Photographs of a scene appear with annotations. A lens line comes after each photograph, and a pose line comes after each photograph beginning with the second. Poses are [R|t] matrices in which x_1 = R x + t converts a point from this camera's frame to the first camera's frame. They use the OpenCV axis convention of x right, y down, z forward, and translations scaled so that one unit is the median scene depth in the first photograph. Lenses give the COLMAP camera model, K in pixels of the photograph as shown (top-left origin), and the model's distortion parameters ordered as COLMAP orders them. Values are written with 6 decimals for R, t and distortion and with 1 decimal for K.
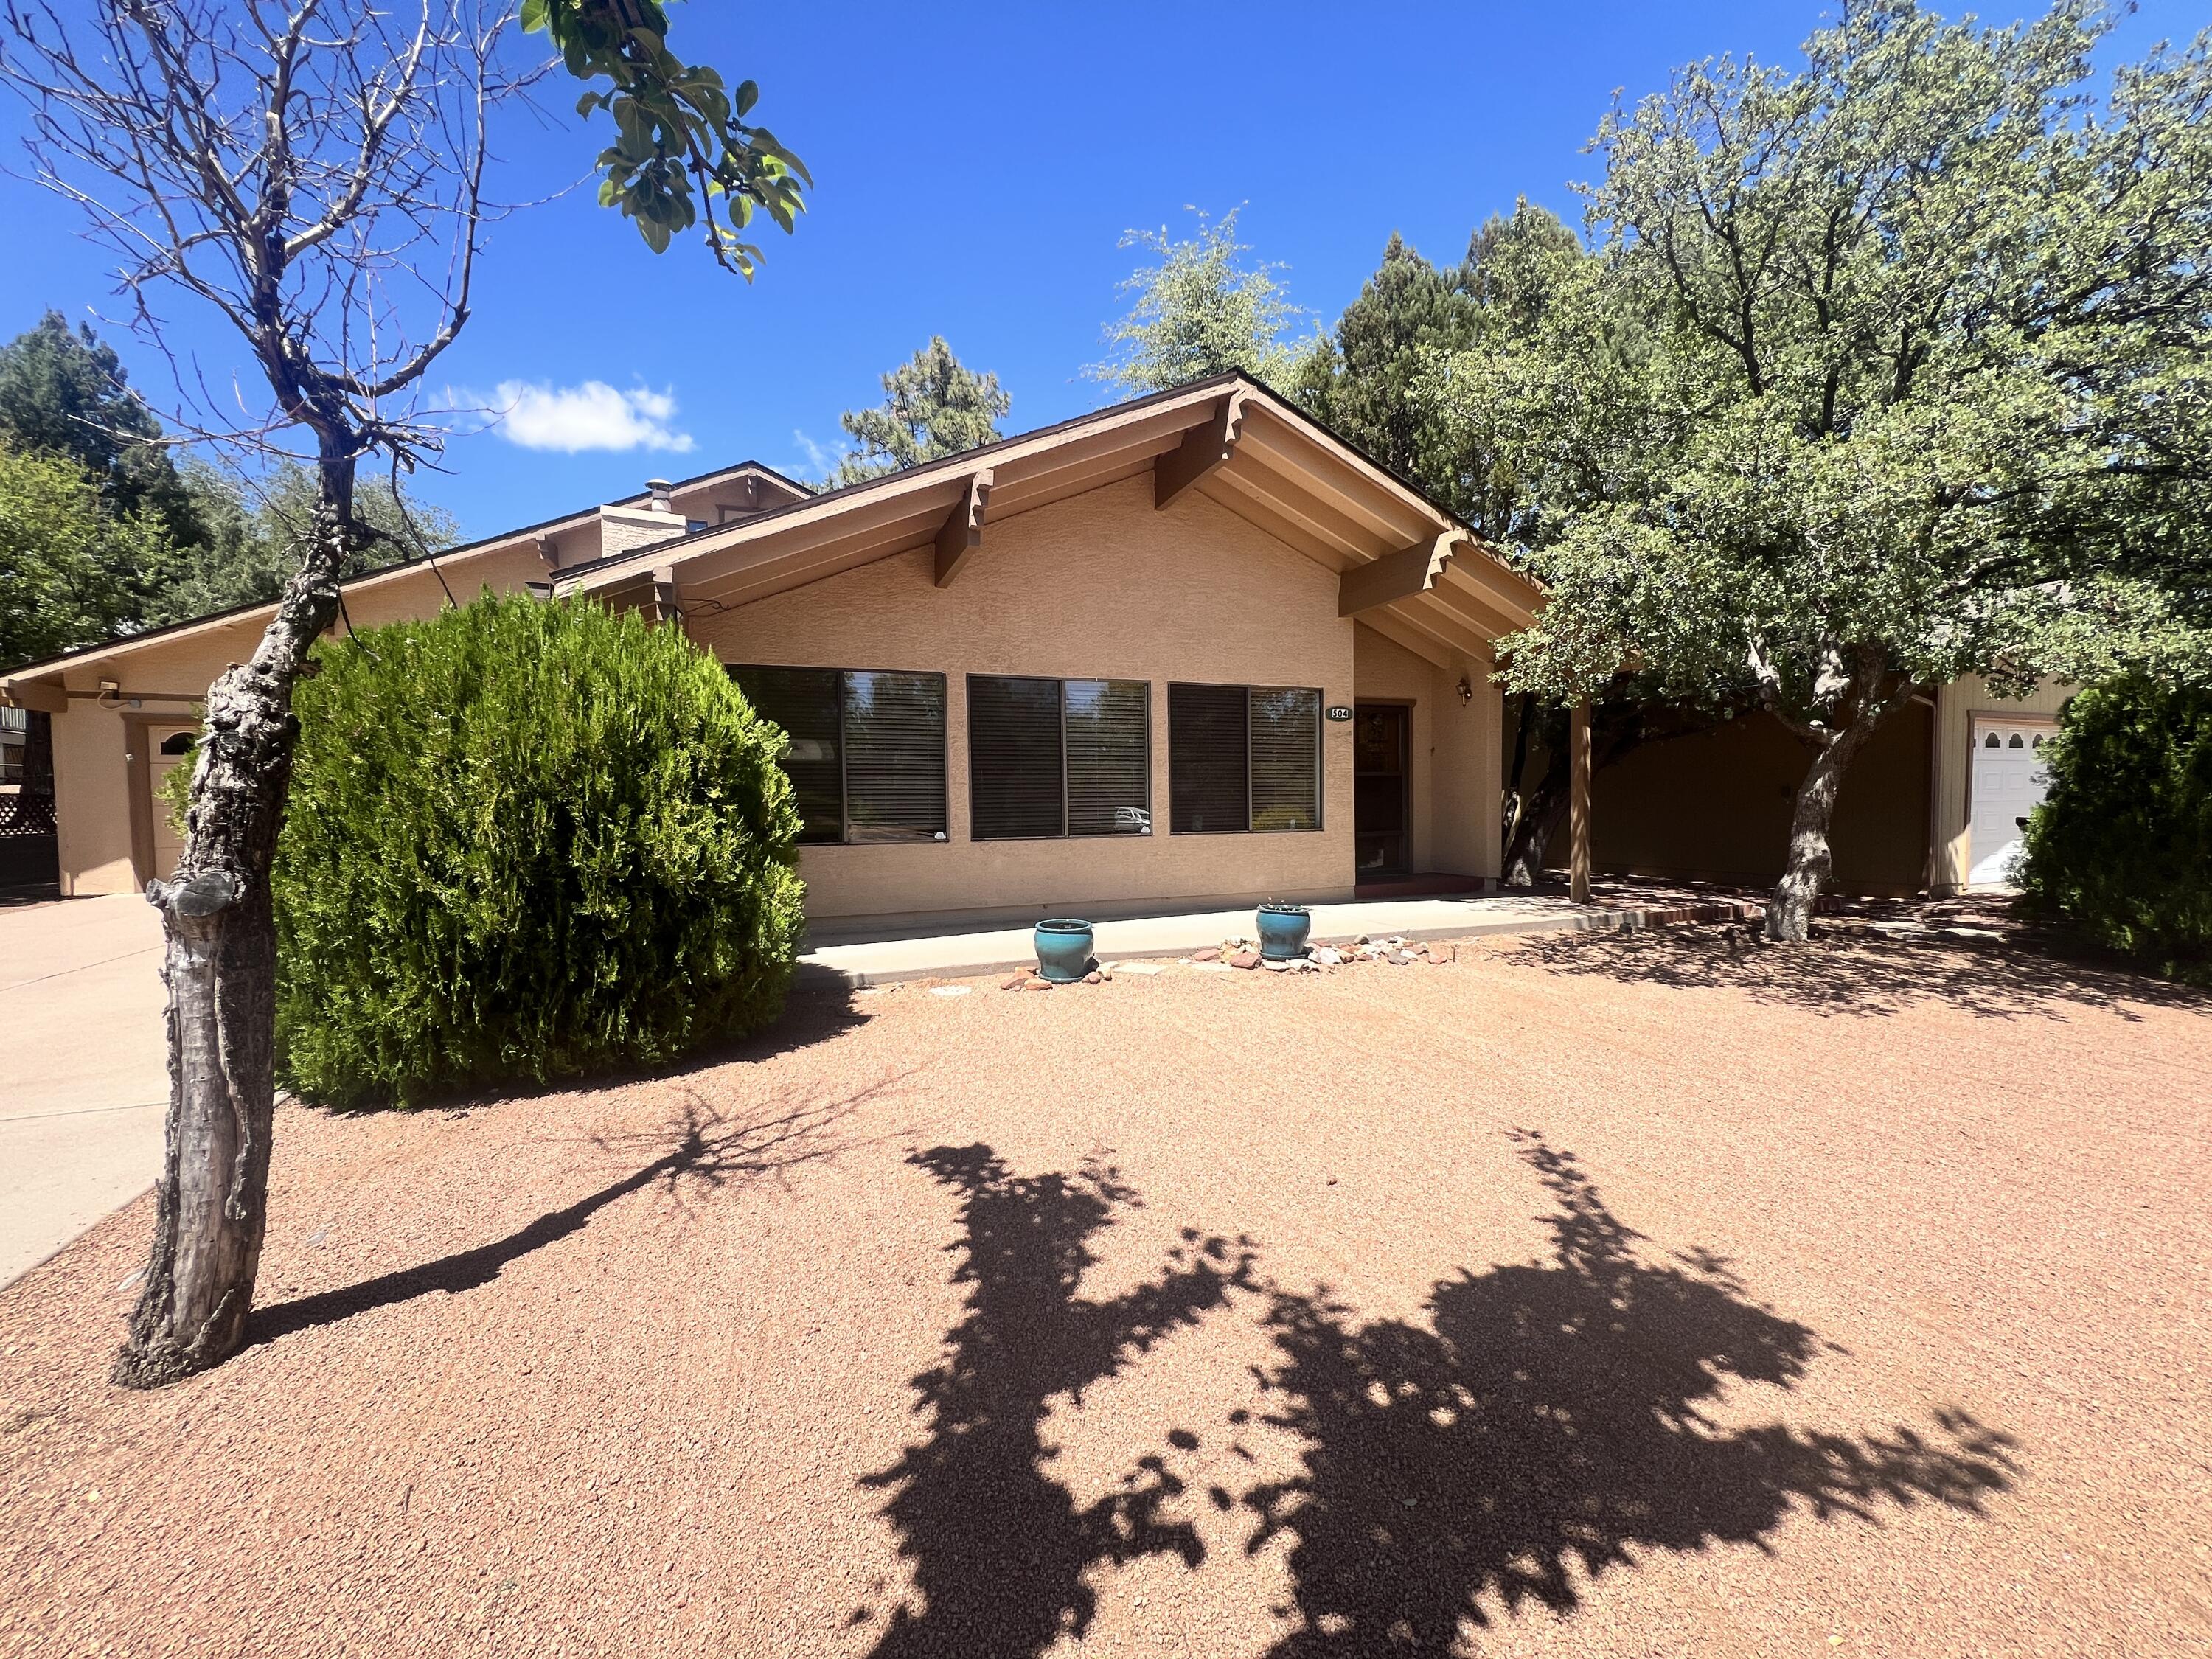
lens RADIAL K [[879.0, 0, 1101.3], [0, 879.0, 838.6], [0, 0, 1]] dist [-0.002988, 0.000140]
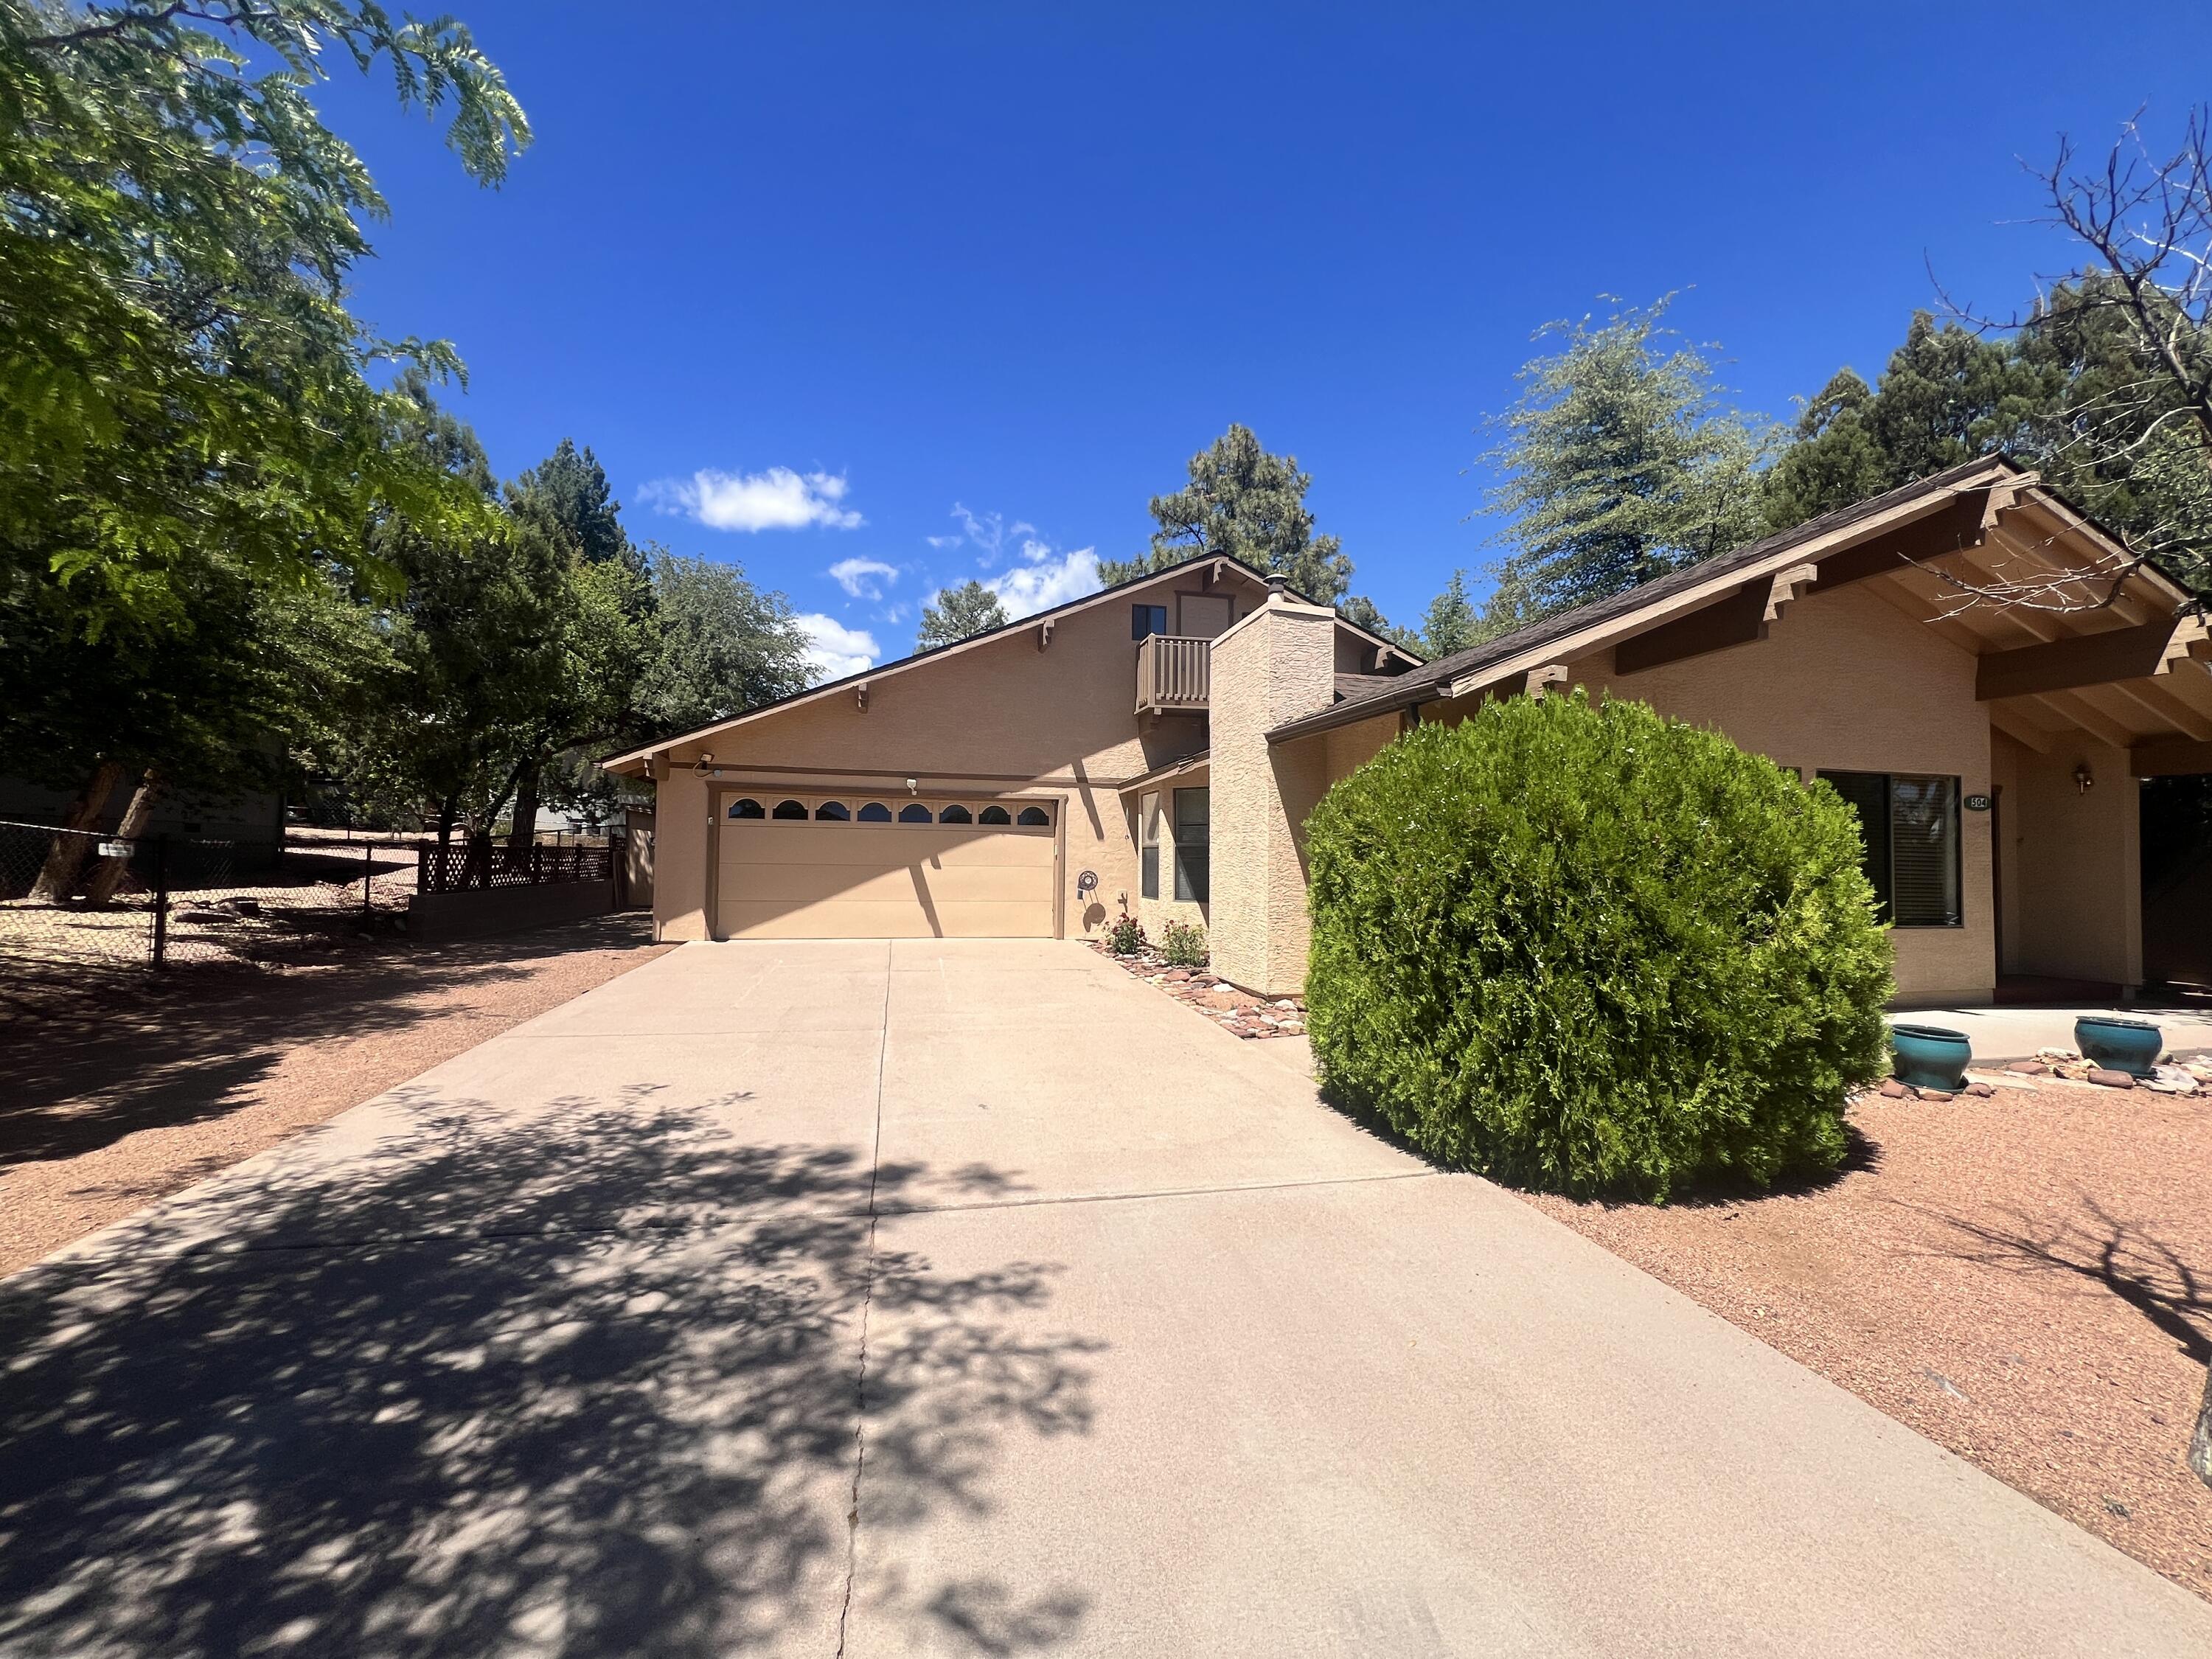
lens RADIAL K [[881.9, 0, 1102.1], [0, 881.9, 837.0], [0, 0, 1]] dist [-0.005411, 0.000435]
pose [[0.988625, 0.022527, -0.148704, -0.618310], [-0.033139, 0.997047, -0.069278, -0.012481], [0.146704, 0.073418, 0.986452, -0.066816]]
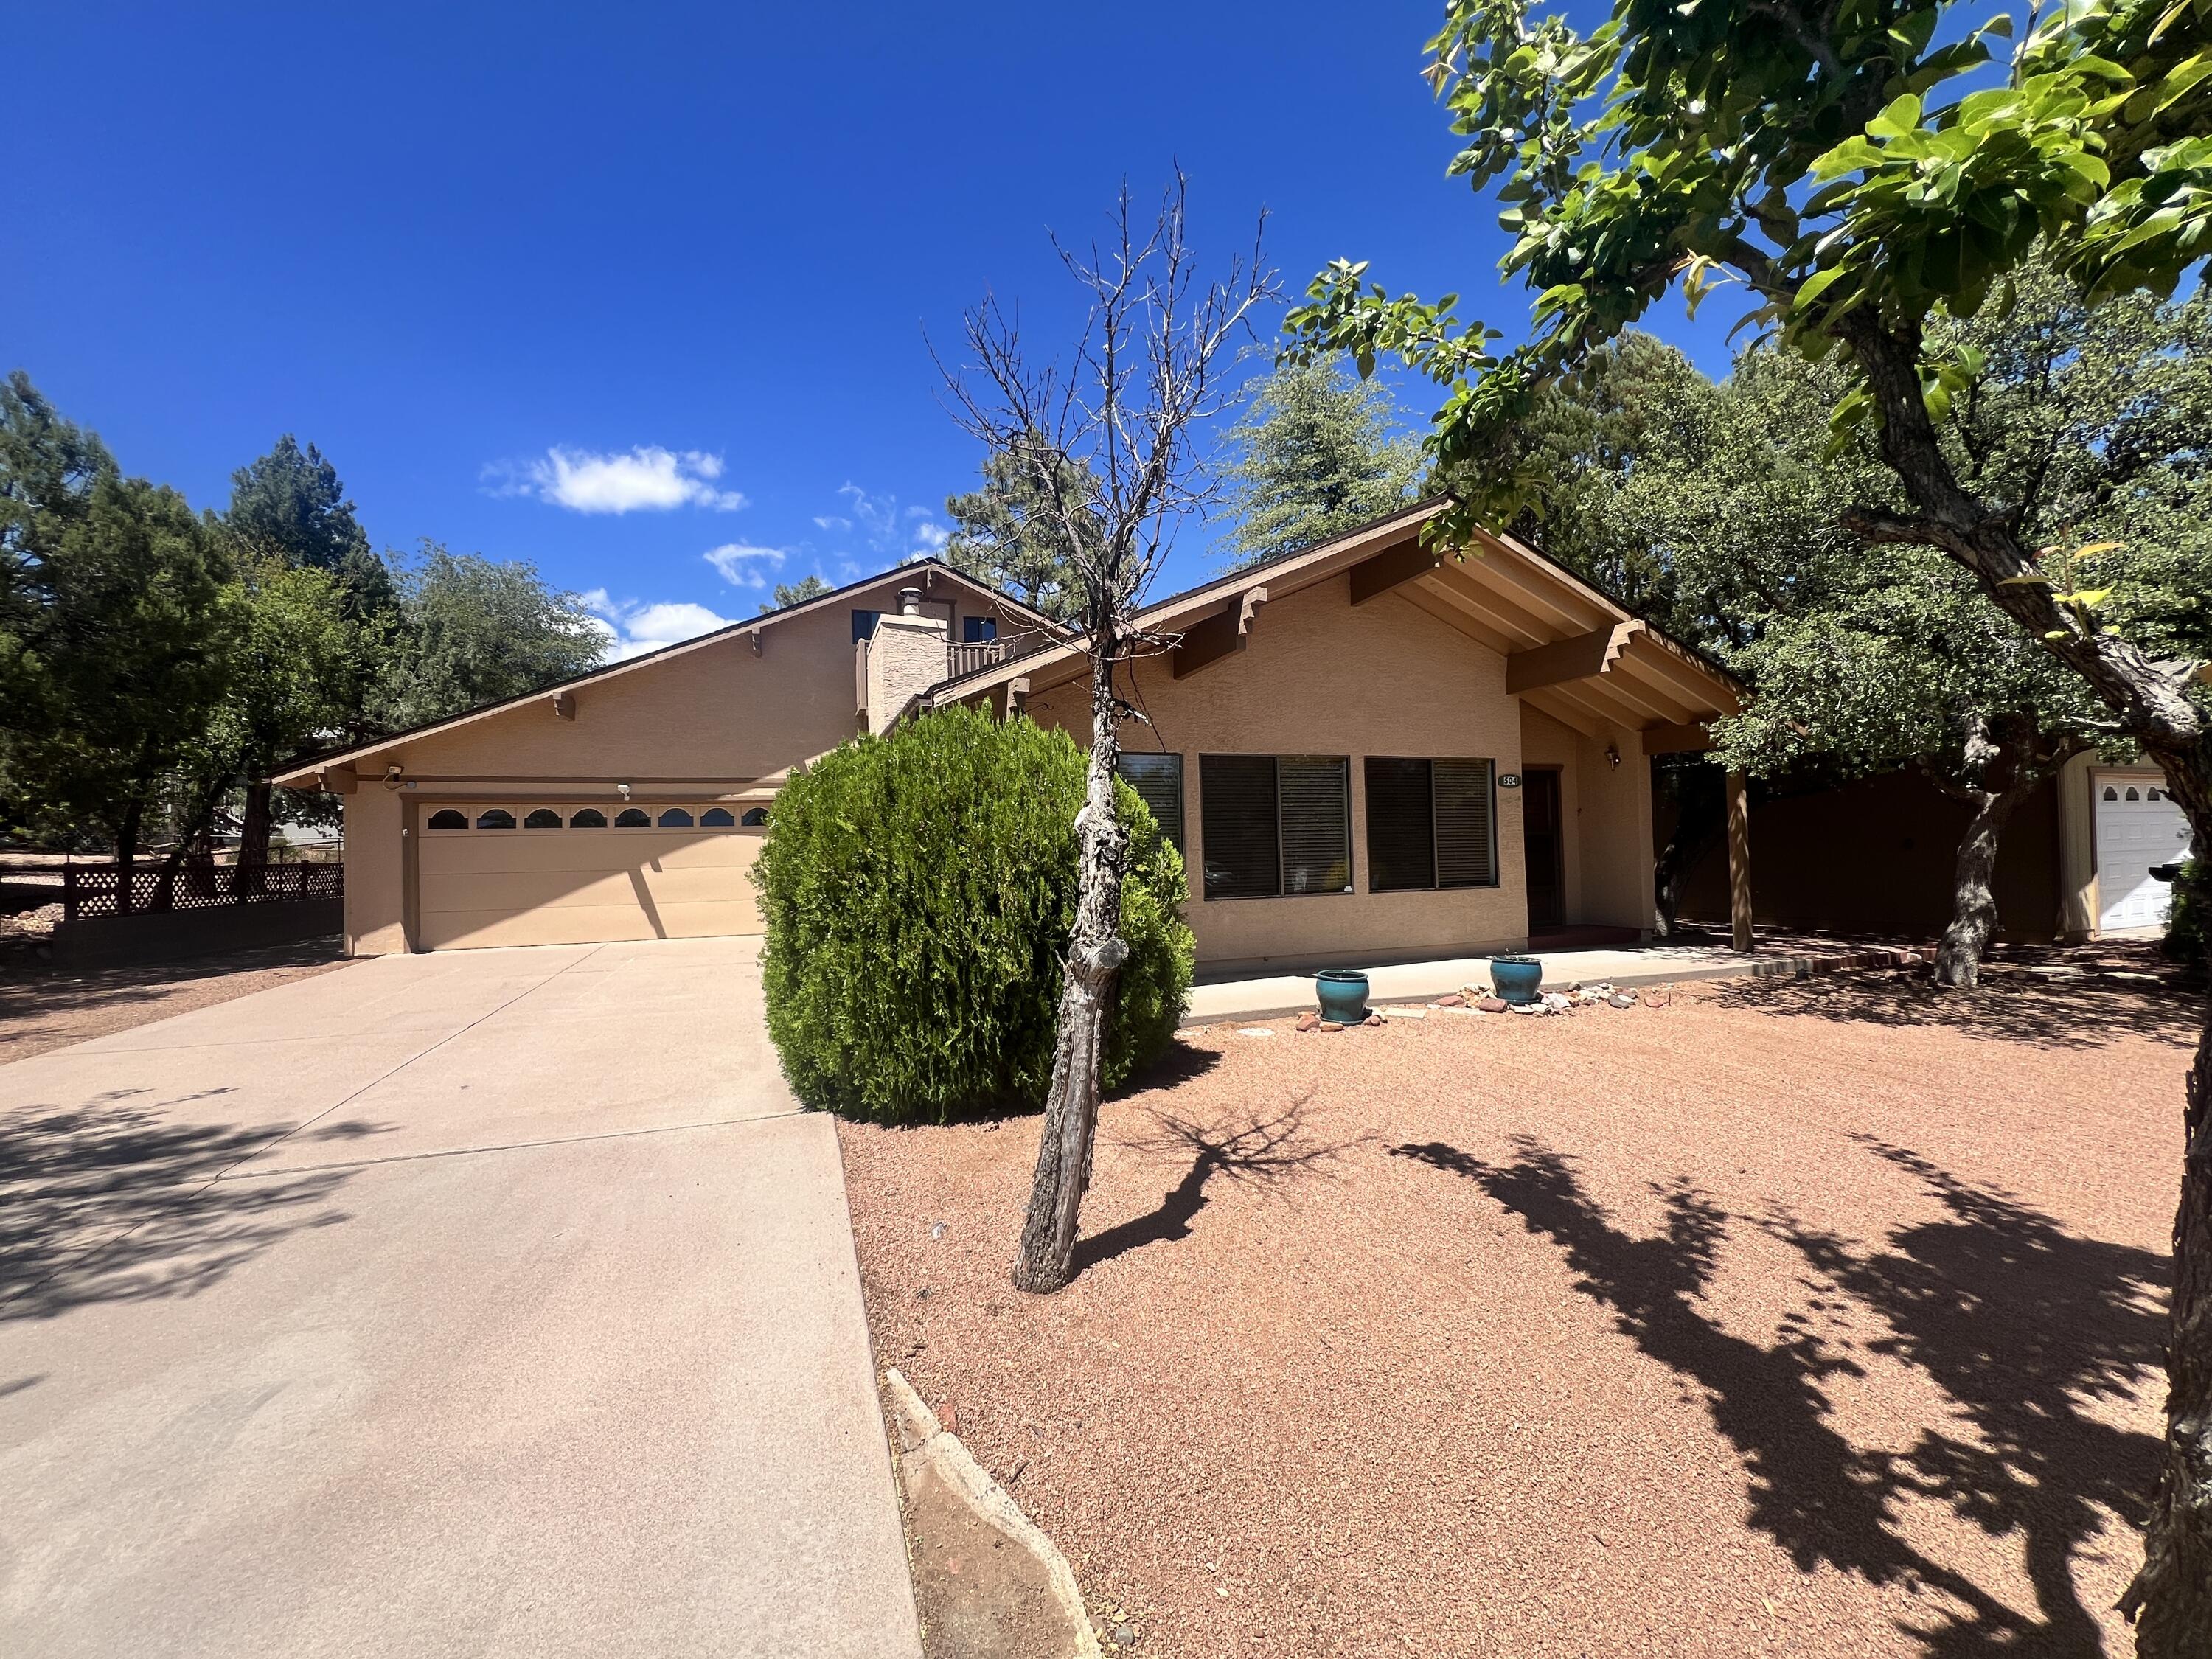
lens RADIAL K [[881.9, 0, 1102.1], [0, 881.9, 837.0], [0, 0, 1]] dist [-0.005411, 0.000435]
pose [[0.999427, -0.012472, -0.031455, -0.250307], [0.010551, 0.998111, -0.060529, -0.012457], [0.032150, 0.060162, 0.997671, -0.139347]]
